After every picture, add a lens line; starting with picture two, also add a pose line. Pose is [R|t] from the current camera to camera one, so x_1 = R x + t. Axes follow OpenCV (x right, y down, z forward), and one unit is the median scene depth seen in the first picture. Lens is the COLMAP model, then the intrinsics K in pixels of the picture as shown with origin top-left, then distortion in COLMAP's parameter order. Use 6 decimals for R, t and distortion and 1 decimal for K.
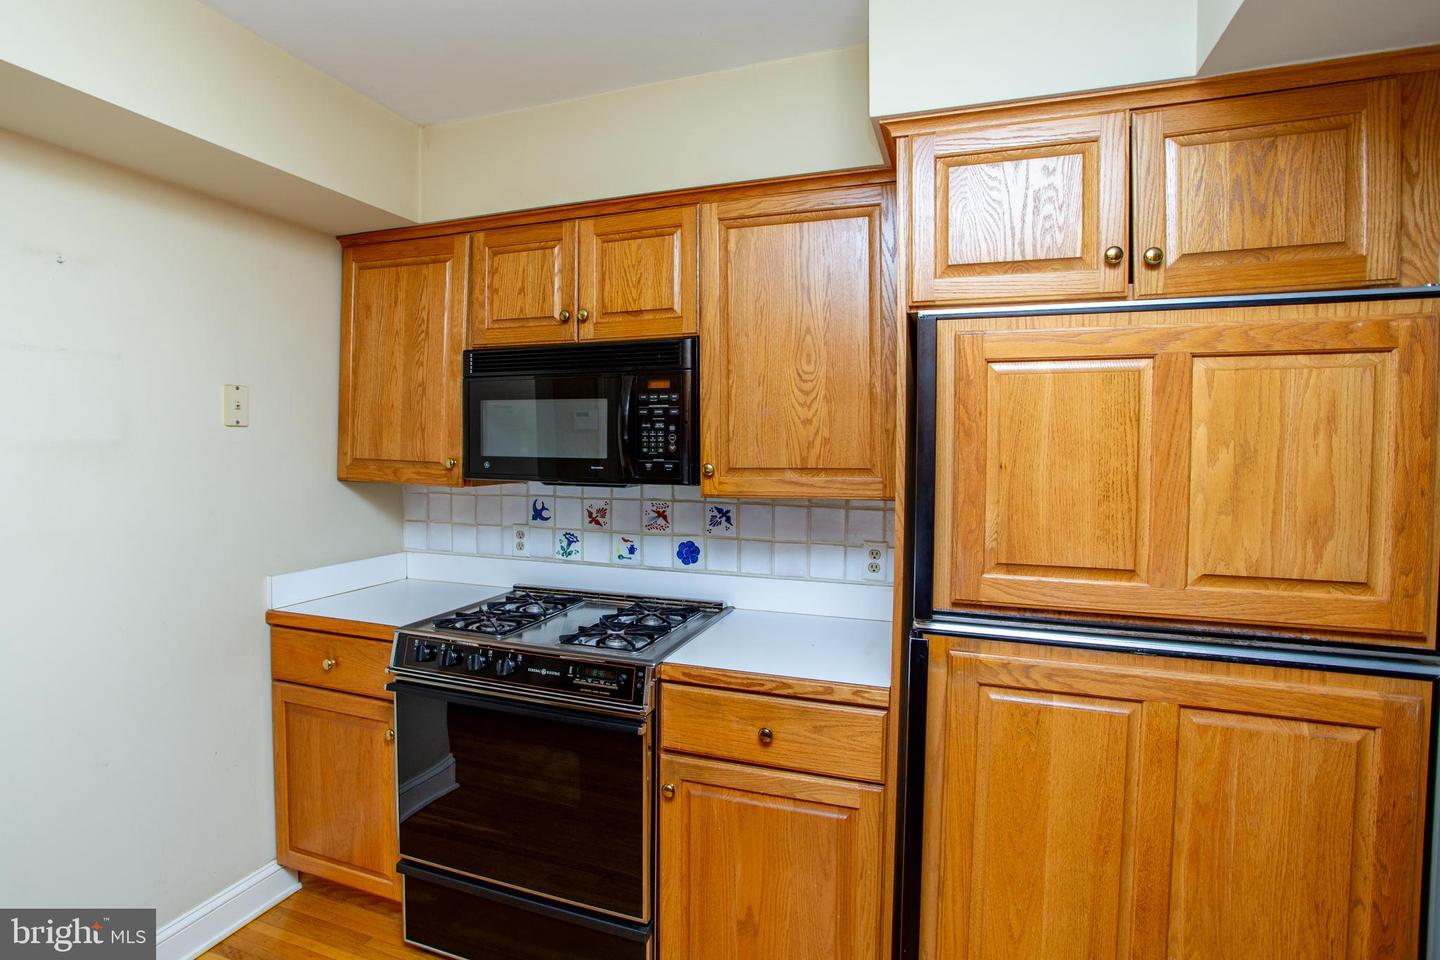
lens RADIAL K [[705.7, 0, 712.6], [0, 705.7, 473.8], [0, 0, 1]] dist [-0.076533, 0.033807]
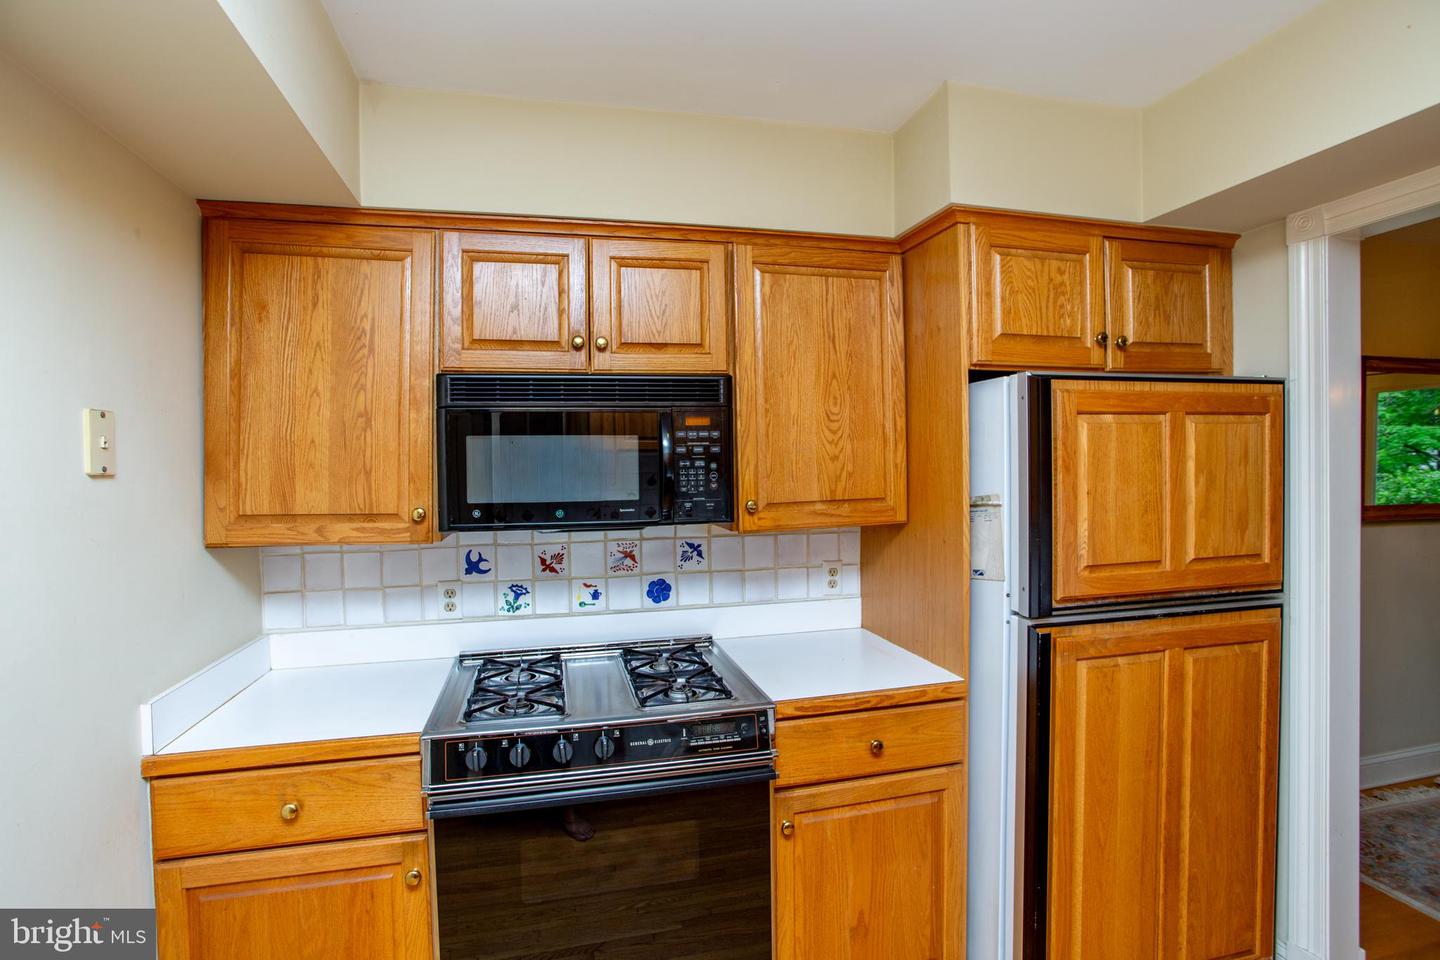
lens RADIAL K [[654.1, 0, 717.6], [0, 654.1, 484.4], [0, 0, 1]] dist [-0.080472, 0.037341]
pose [[0.845738, -0.036112, 0.532375, -0.520950], [0.045392, 0.998960, -0.004350, -0.033371], [-0.531664, 0.027845, 0.846498, 0.215142]]
